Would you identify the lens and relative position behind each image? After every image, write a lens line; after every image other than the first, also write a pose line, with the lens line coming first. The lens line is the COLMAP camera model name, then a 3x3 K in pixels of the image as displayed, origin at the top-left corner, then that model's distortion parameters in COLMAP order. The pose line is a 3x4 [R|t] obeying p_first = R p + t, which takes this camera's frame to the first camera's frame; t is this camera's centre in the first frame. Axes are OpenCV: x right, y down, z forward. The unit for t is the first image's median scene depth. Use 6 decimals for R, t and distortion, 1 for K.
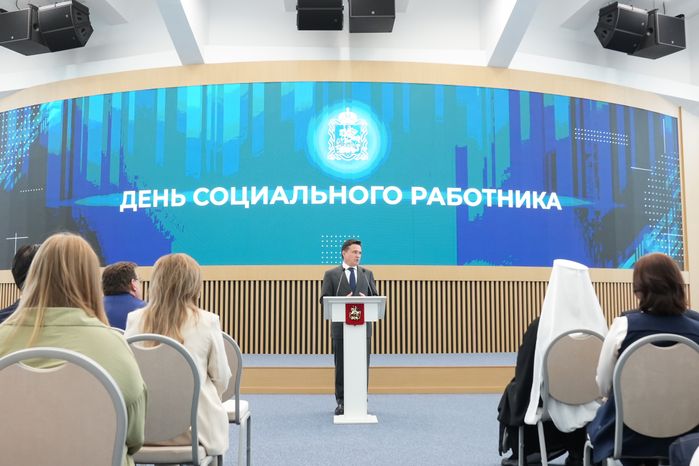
lens RADIAL K [[738.5, 0, 349.5], [0, 738.5, 233.0], [0, 0, 1]] dist [-0.026675, 0.007155]
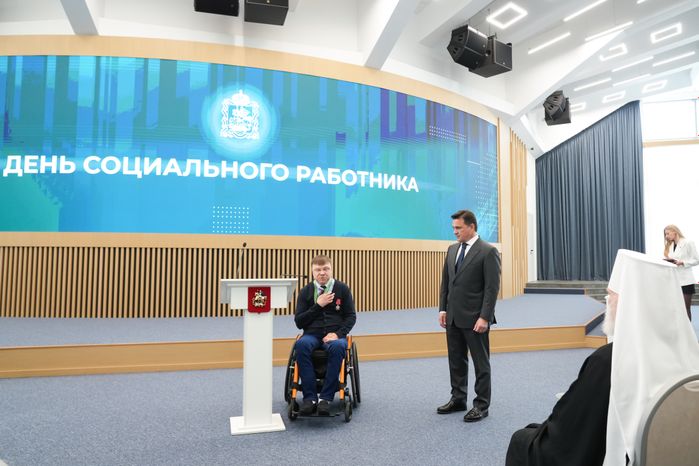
lens RADIAL K [[508.3, 0, 359.3], [0, 508.3, 225.6], [0, 0, 1]] dist [-0.028083, 0.007676]
pose [[0.966277, 0.023177, 0.256461, -0.020300], [-0.030753, 0.999200, 0.025572, 0.005646], [-0.255663, -0.032596, 0.966216, 0.224862]]
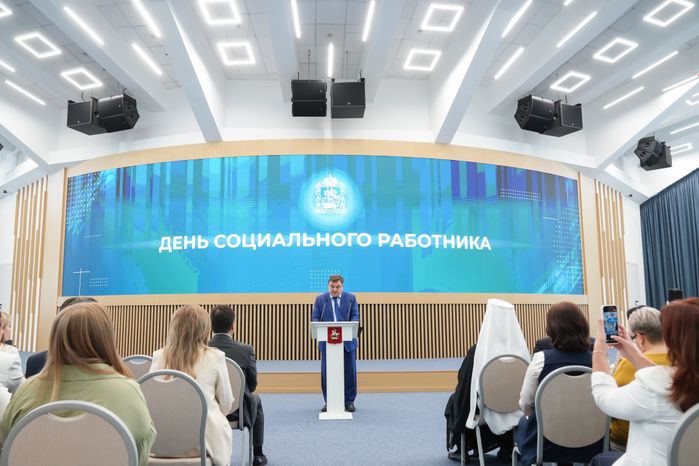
lens RADIAL K [[548.0, 0, 336.2], [0, 548.0, 246.9], [0, 0, 1]] dist [-0.020516, 0.007202]
pose [[0.999983, -0.003271, 0.004797, 0.003083], [0.003404, 0.999604, -0.027930, -0.010561], [-0.004704, 0.027946, 0.999598, 0.013770]]
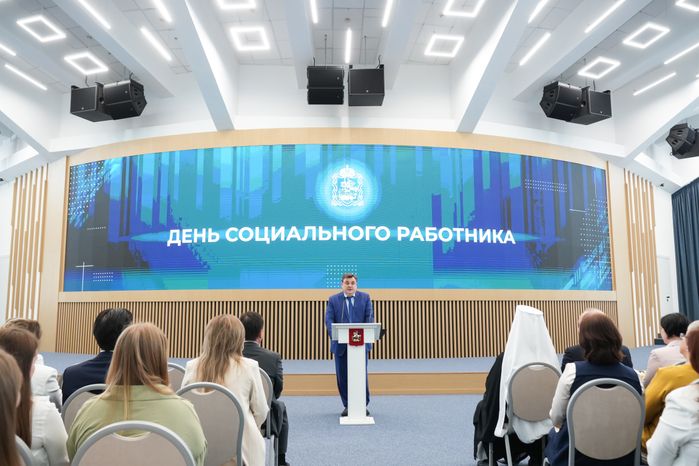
lens RADIAL K [[583.7, 0, 349.5], [0, 583.7, 233.0], [0, 0, 1]] dist [-0.005028, -0.002098]
pose [[0.999969, -0.001003, 0.007869, -0.006597], [0.001240, 0.999546, -0.030111, -0.021153], [-0.007835, 0.030119, 0.999516, -0.004785]]
